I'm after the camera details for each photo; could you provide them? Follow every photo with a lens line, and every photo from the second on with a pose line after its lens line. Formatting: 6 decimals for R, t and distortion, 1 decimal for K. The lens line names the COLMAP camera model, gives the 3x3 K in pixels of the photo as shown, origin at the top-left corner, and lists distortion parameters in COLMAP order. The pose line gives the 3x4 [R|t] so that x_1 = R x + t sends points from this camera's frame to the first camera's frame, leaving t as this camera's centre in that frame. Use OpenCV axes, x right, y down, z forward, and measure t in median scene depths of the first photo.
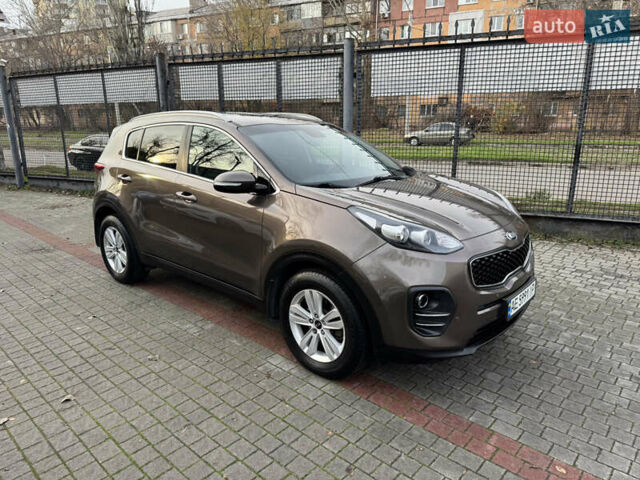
lens RADIAL K [[452.5, 0, 318.5], [0, 452.5, 245.2], [0, 0, 1]] dist [0.019345, -0.027324]
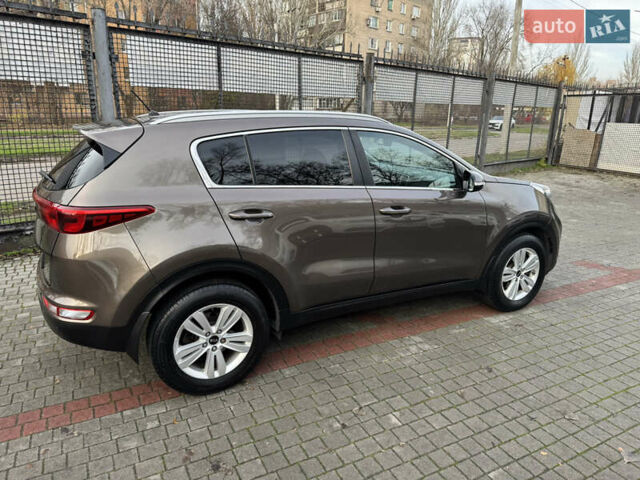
lens RADIAL K [[452.5, 0, 318.1], [0, 452.5, 245.4], [0, 0, 1]] dist [0.019345, -0.027324]
pose [[0.347031, -0.252577, 0.903202, -0.910164], [0.229884, 0.956582, 0.179178, -0.185808], [-0.909243, 0.145451, 0.390027, 0.634158]]
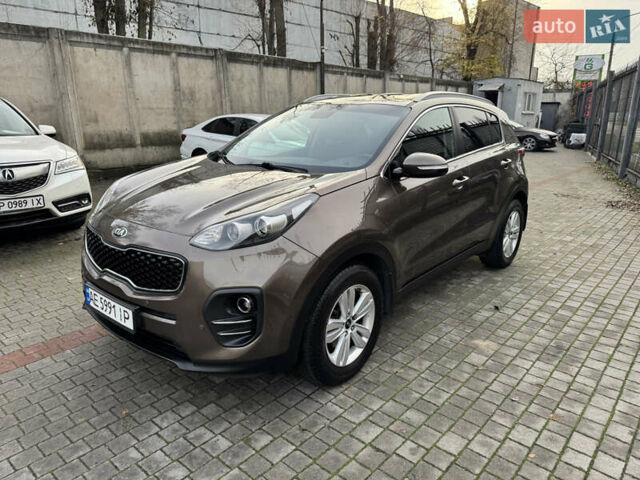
lens RADIAL K [[452.5, 0, 319.0], [0, 452.5, 240.0], [0, 0, 1]] dist [0.019345, -0.027324]
pose [[0.018911, 0.275684, -0.961062, 0.776660], [-0.275698, 0.925405, 0.260031, -0.204198], [0.961058, 0.260046, 0.093505, 0.799192]]
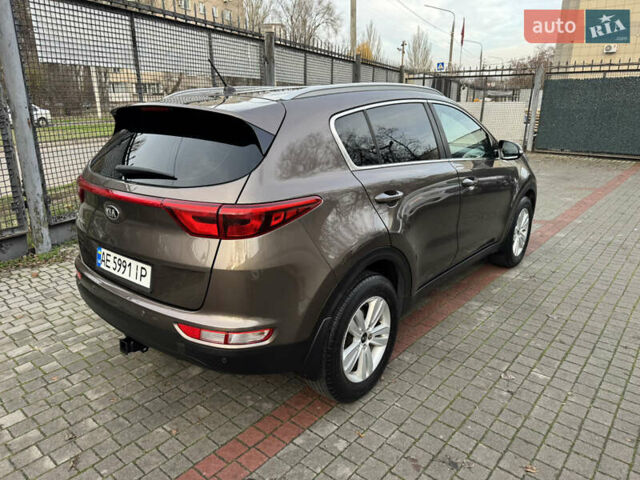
lens RADIAL K [[452.5, 0, 316.2], [0, 452.5, 246.5], [0, 0, 1]] dist [0.019345, -0.027324]
pose [[-0.032037, -0.301218, 0.953017, -0.931823], [0.265222, 0.916761, 0.298674, -0.269091], [-0.963655, 0.262329, 0.050520, 1.011532]]
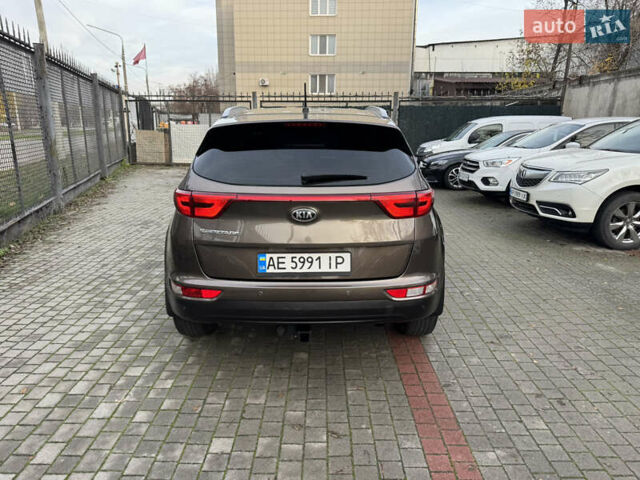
lens RADIAL K [[452.5, 0, 319.2], [0, 452.5, 241.3], [0, 0, 1]] dist [0.019345, -0.027324]
pose [[-0.671188, -0.181964, 0.718607, -0.869721], [0.196824, 0.890863, 0.409418, -0.404556], [-0.714680, 0.416235, -0.562122, 1.539152]]
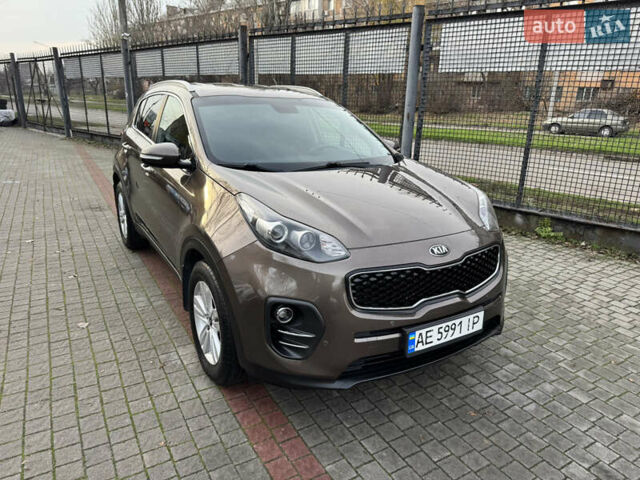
lens RADIAL K [[452.5, 0, 317.8], [0, 452.5, 245.9], [0, 0, 1]] dist [0.019345, -0.027324]
pose [[0.953858, 0.123838, -0.273531, 0.272896], [-0.111724, 0.991957, 0.059492, -0.031887], [0.278698, -0.026187, 0.960022, 0.124691]]
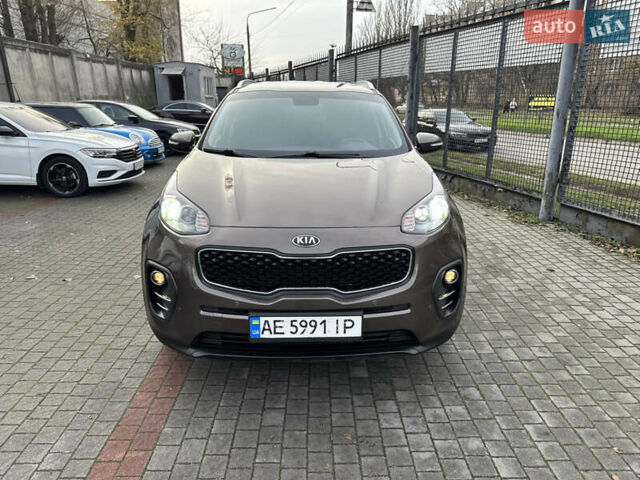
lens RADIAL K [[452.5, 0, 317.1], [0, 452.5, 241.4], [0, 0, 1]] dist [0.019345, -0.027324]
pose [[0.678287, 0.227996, -0.698531, 0.585567], [-0.202703, 0.971815, 0.120367, -0.071257], [0.706285, 0.059951, 0.705384, 0.317063]]
